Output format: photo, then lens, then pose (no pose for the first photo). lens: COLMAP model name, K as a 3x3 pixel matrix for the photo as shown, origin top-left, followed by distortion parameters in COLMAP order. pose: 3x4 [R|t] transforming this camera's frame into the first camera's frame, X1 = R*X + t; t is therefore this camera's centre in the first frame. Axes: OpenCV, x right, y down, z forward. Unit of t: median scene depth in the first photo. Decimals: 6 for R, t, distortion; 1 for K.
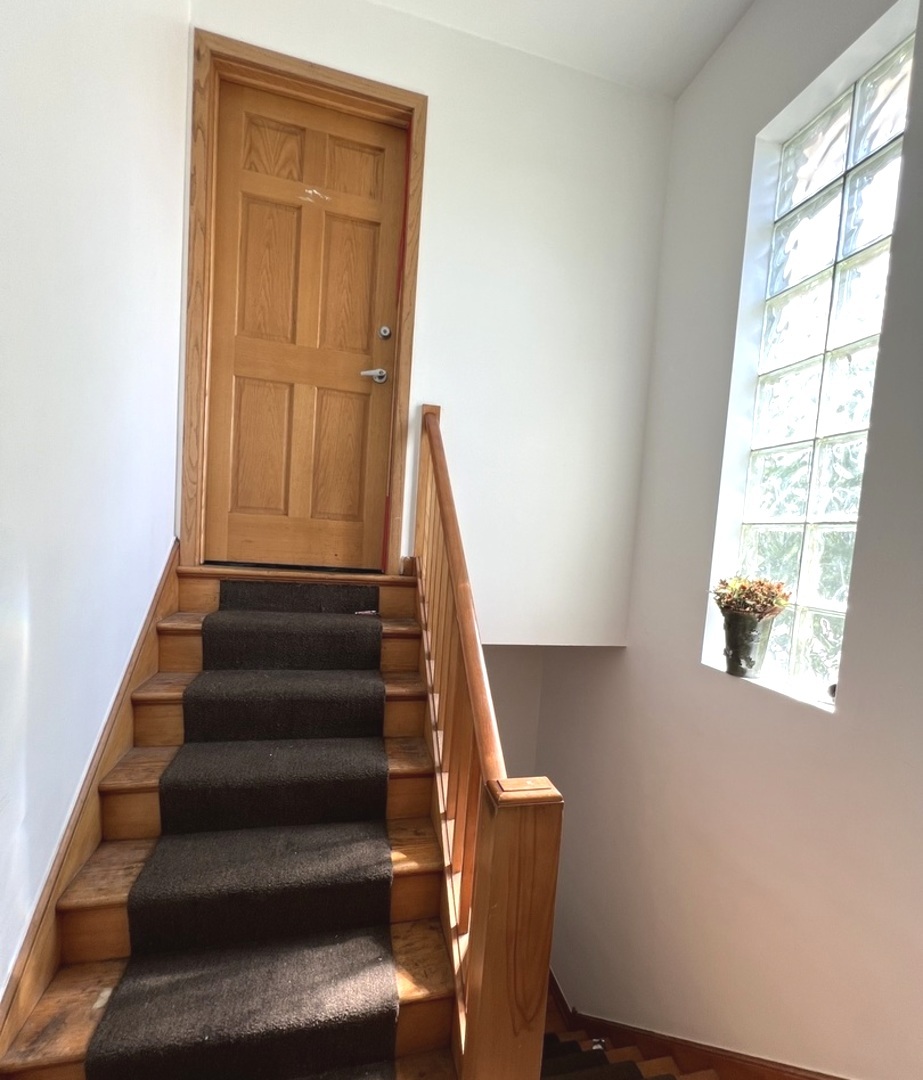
lens RADIAL K [[481.4, 0, 461.5], [0, 481.4, 540.0], [0, 0, 1]] dist [0.000343, -0.000047]
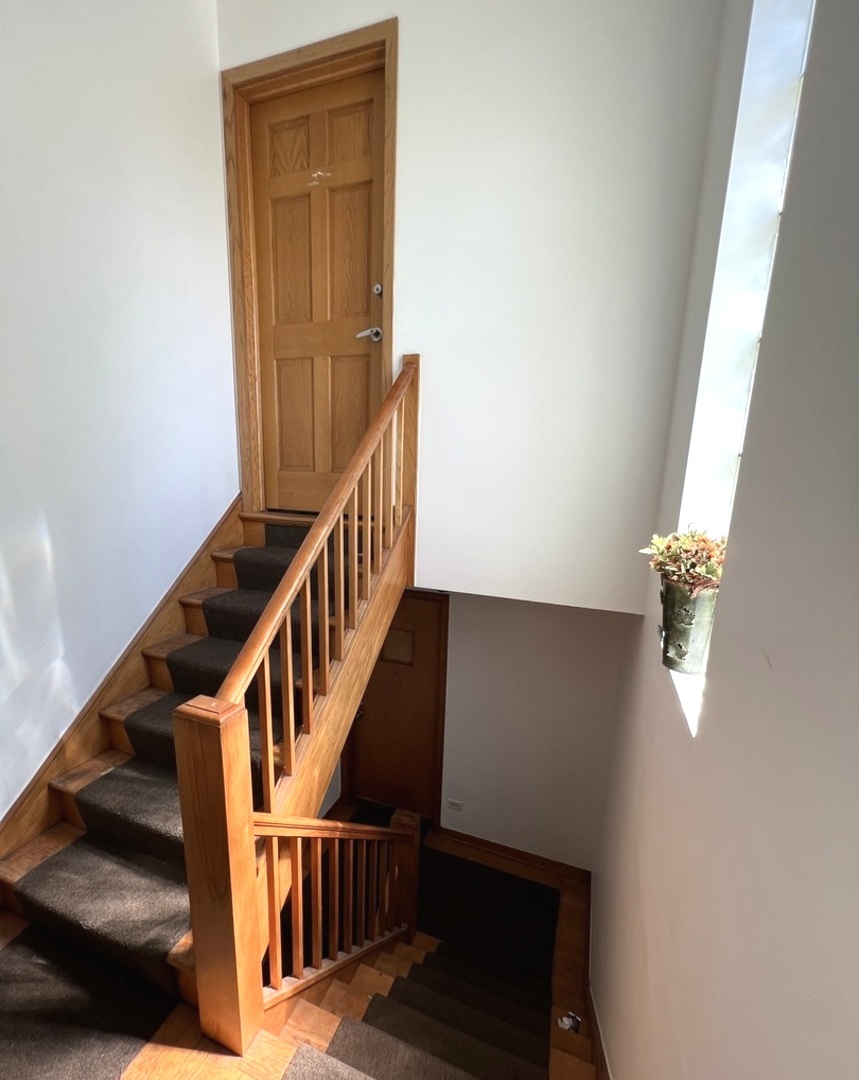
lens RADIAL K [[456.3, 0, 429.5], [0, 456.3, 540.0], [0, 0, 1]] dist [-0.000649, 0.000790]
pose [[0.836357, 0.039989, -0.546725, 0.517730], [0.019190, 0.994589, 0.102104, 0.009483], [0.547849, -0.095887, 0.831064, 0.193188]]
